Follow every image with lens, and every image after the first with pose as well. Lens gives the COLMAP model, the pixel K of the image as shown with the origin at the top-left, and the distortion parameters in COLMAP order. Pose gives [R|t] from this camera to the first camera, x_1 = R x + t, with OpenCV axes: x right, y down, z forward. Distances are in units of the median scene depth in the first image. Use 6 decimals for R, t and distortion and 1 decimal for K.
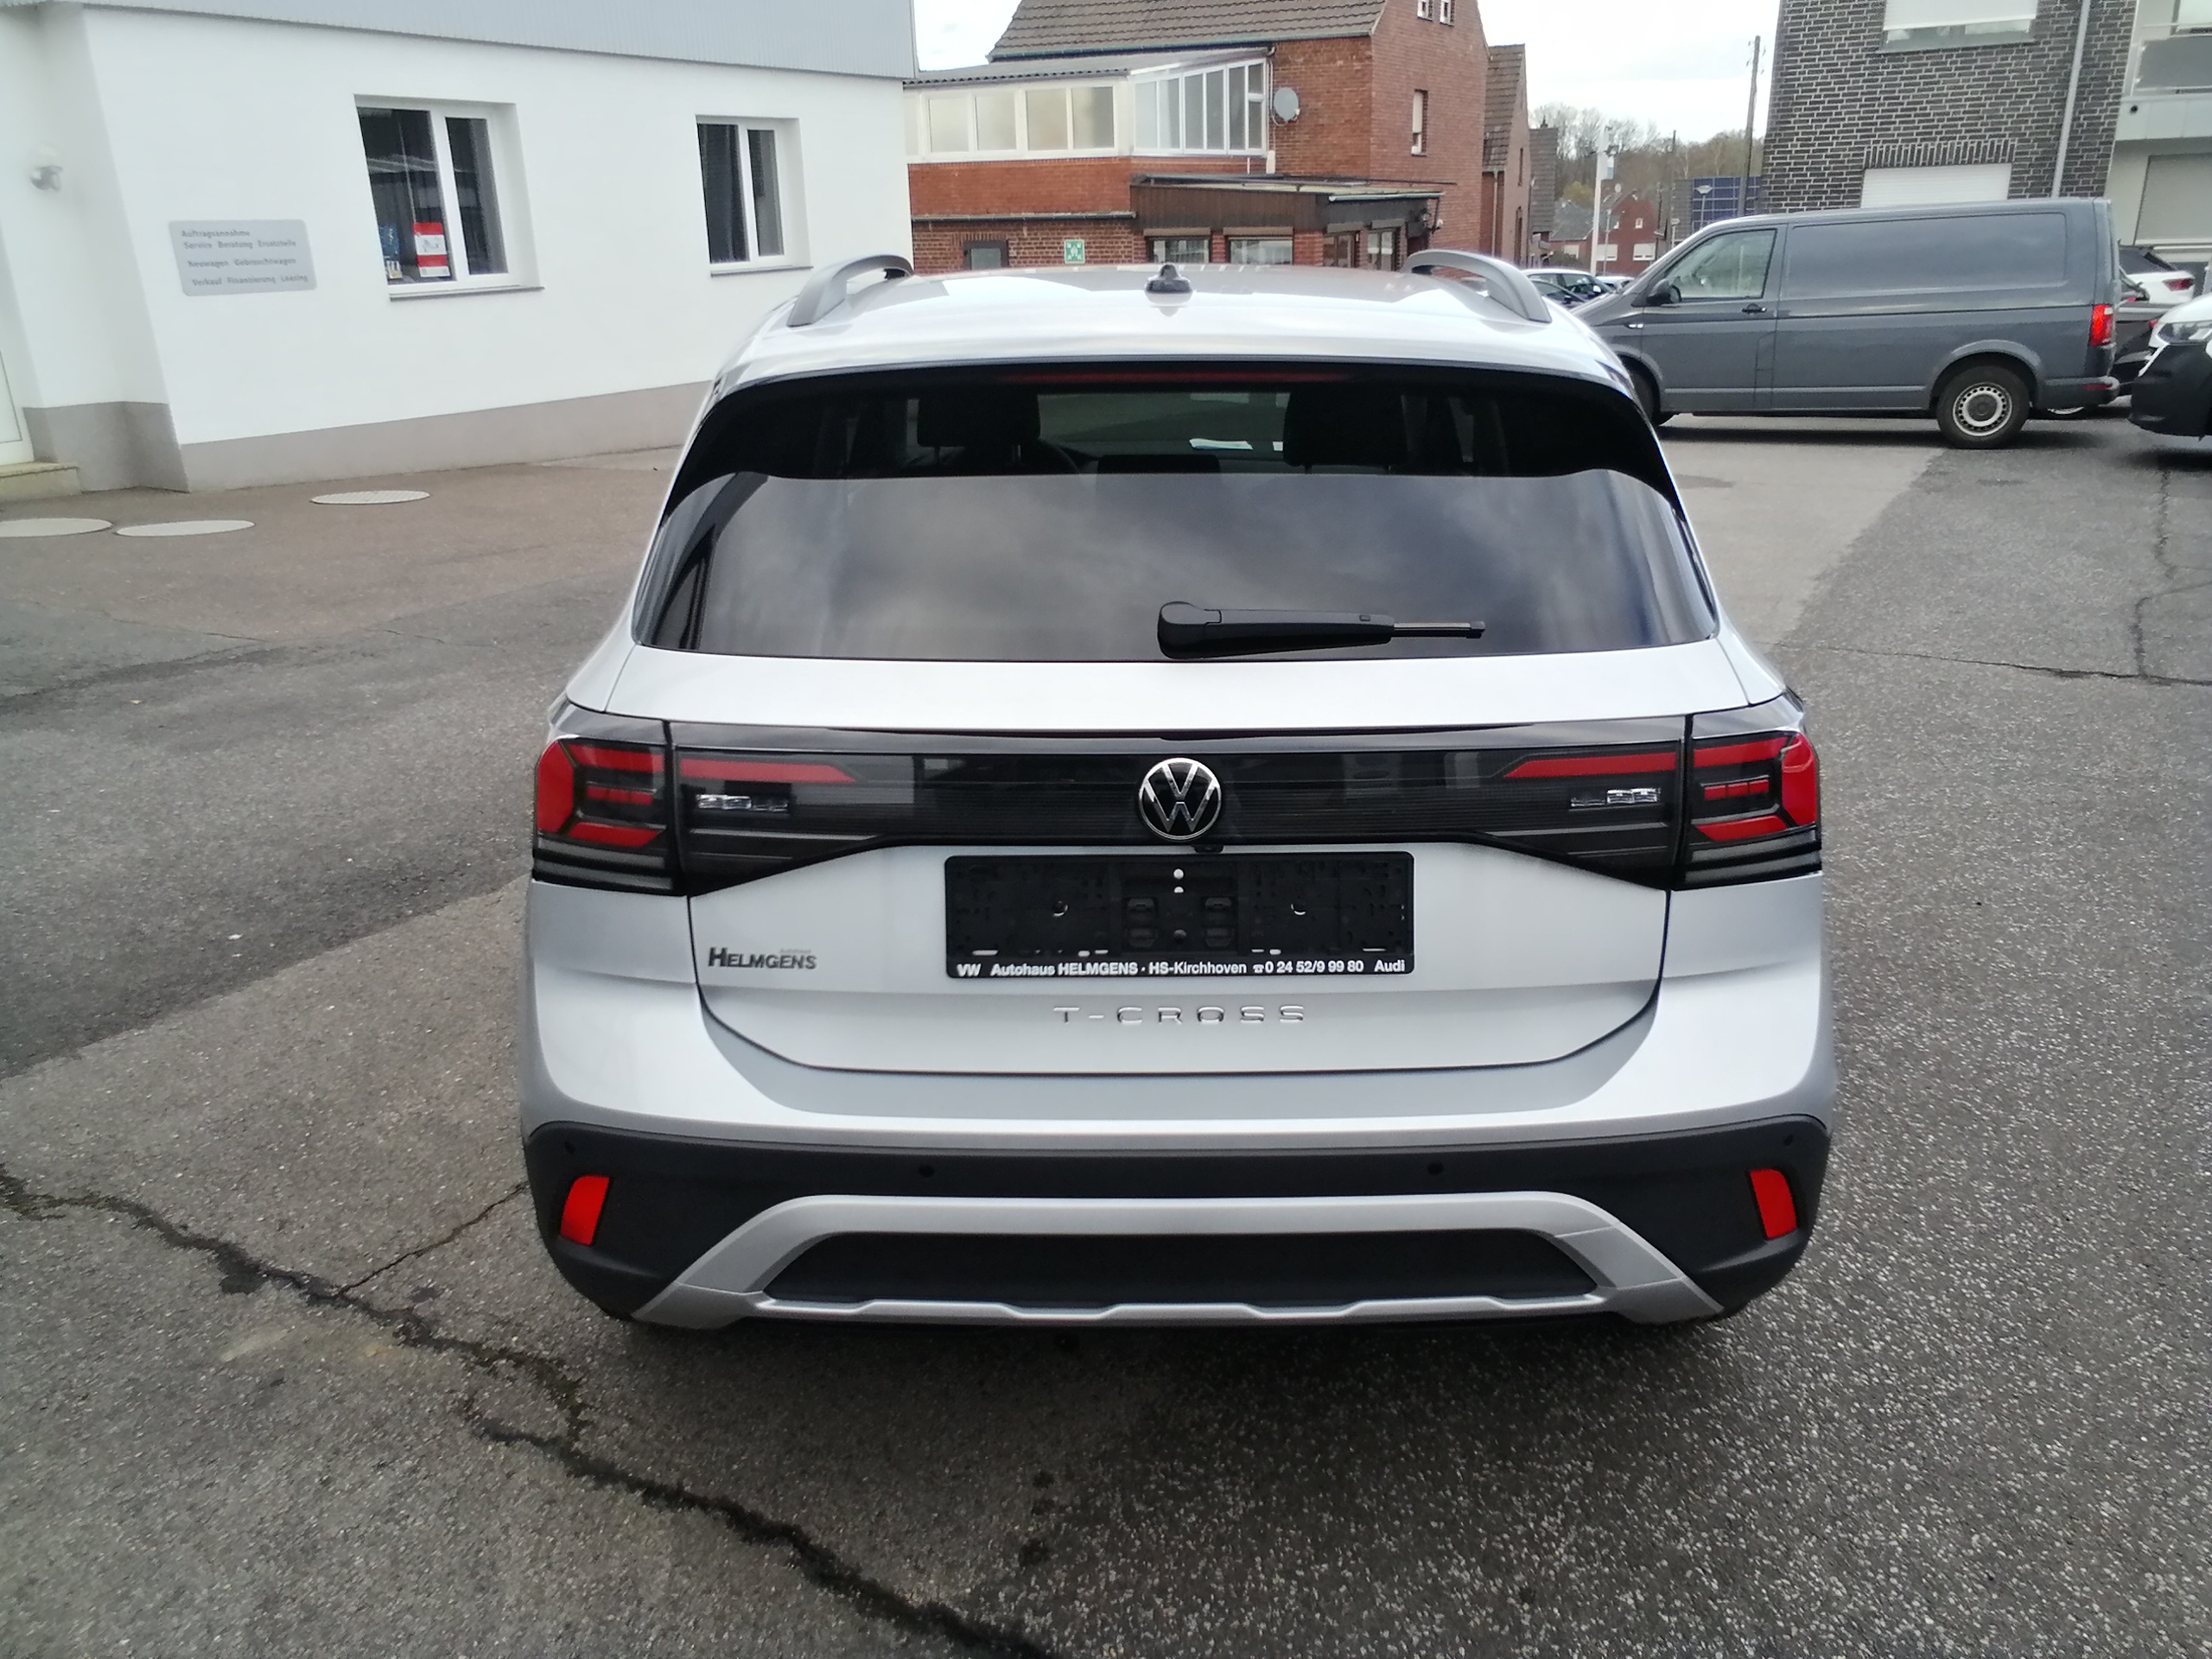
lens RADIAL K [[1749.6, 0, 1135.9], [0, 1749.6, 789.0], [0, 0, 1]] dist [-0.053741, 0.162075]
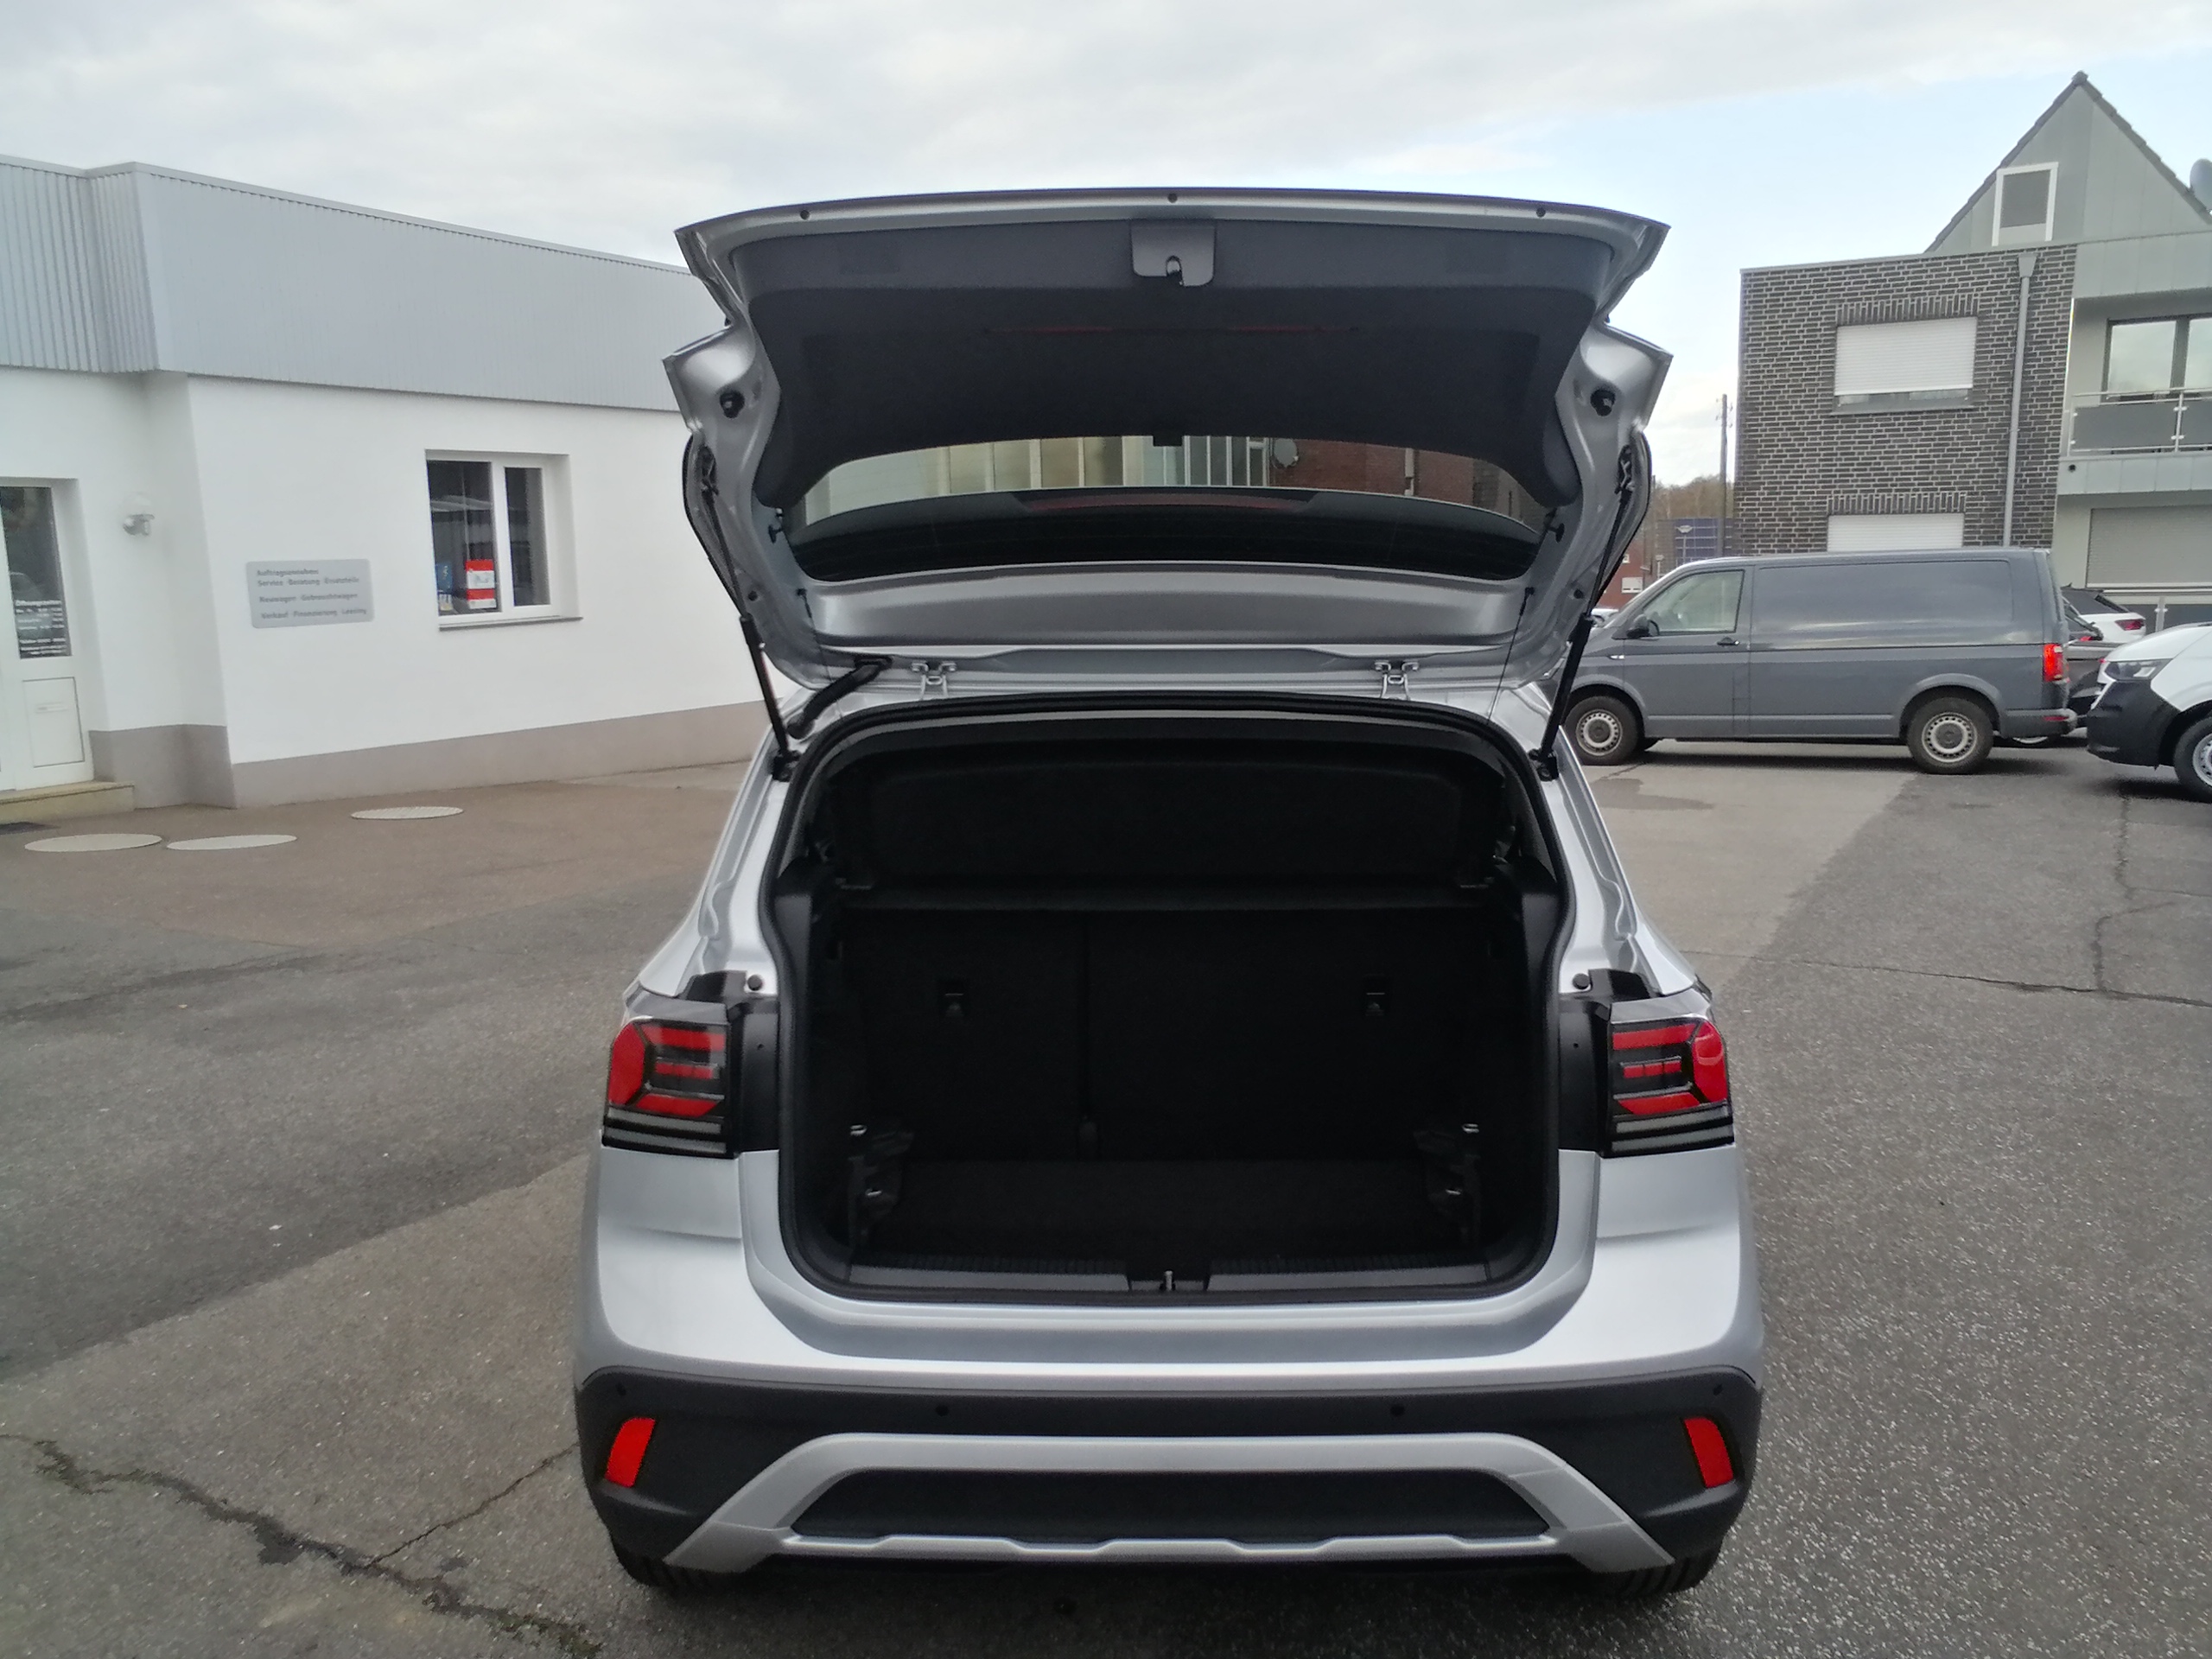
lens RADIAL K [[1749.6, 0, 1135.9], [0, 1749.6, 789.0], [0, 0, 1]] dist [-0.053741, 0.162075]
pose [[0.999982, 0.004398, -0.004179, 0.003150], [-0.005080, 0.983594, -0.180327, 0.012302], [0.003318, 0.180345, 0.983598, -0.076058]]
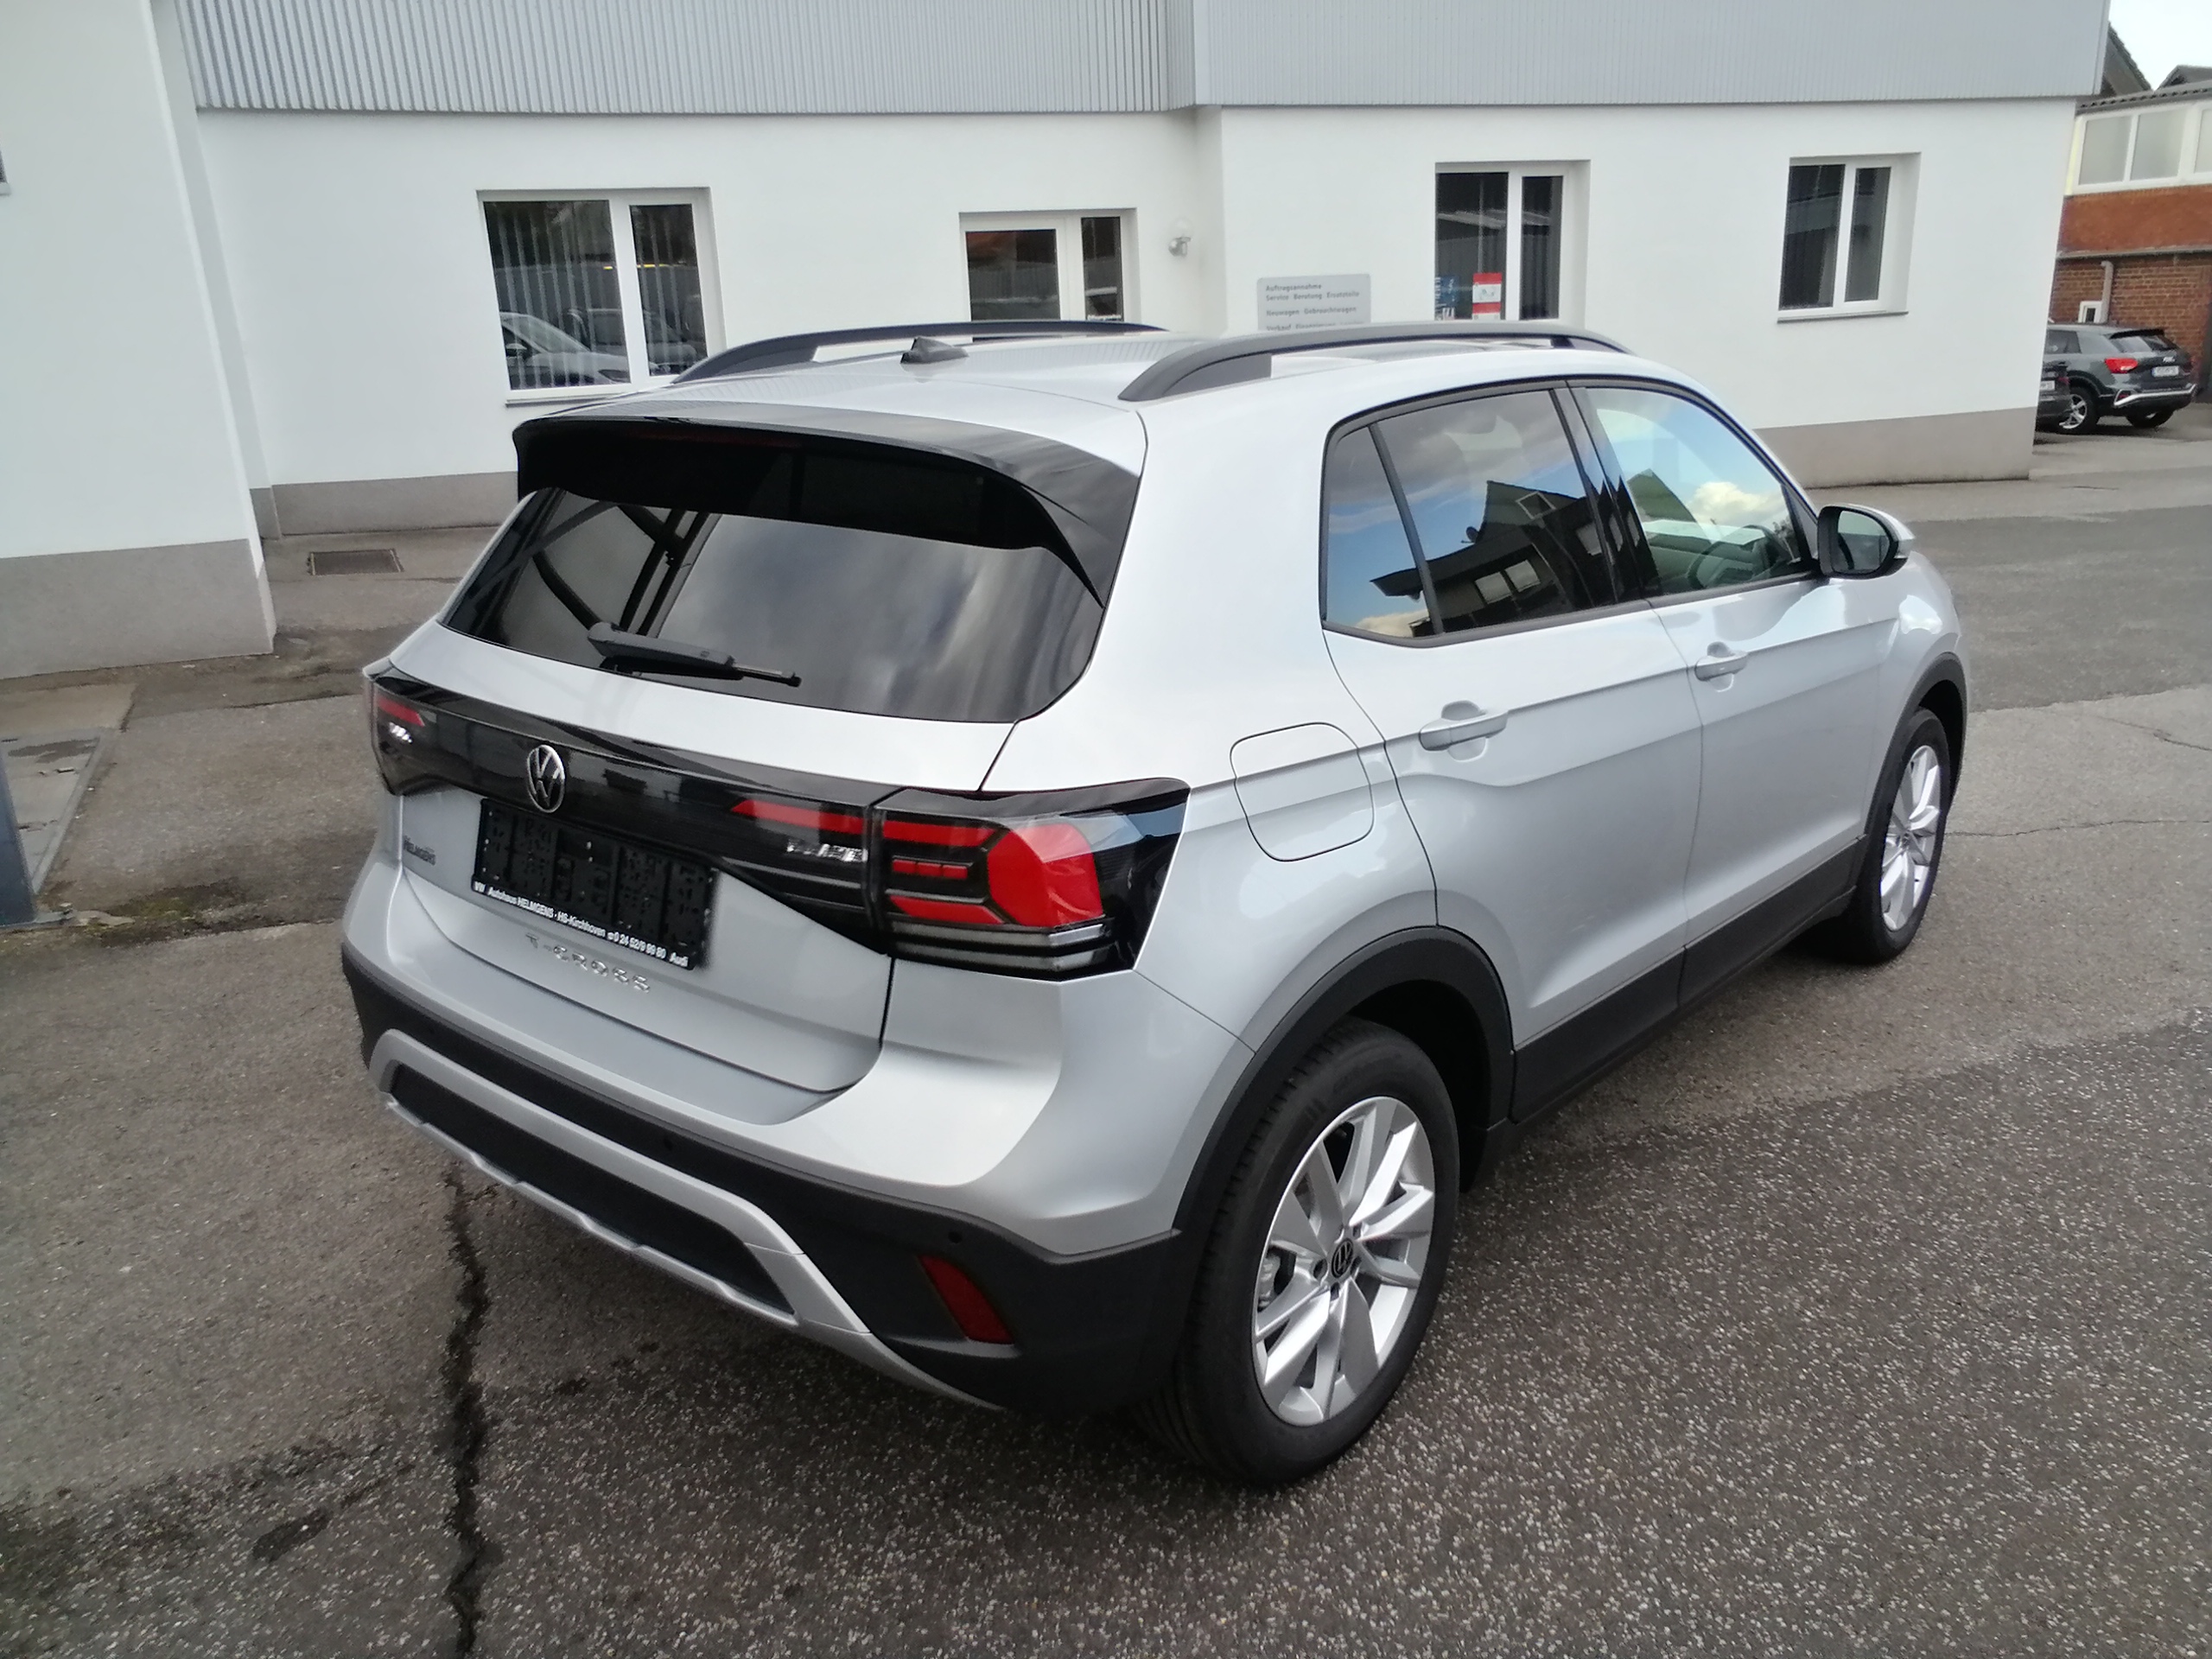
lens RADIAL K [[1749.6, 0, 1135.9], [0, 1749.6, 789.0], [0, 0, 1]] dist [-0.053741, 0.162075]
pose [[0.773125, 0.170966, -0.610777, 0.467036], [-0.184116, 0.982014, 0.041825, -0.048940], [0.606942, 0.080118, 0.790698, 0.122153]]
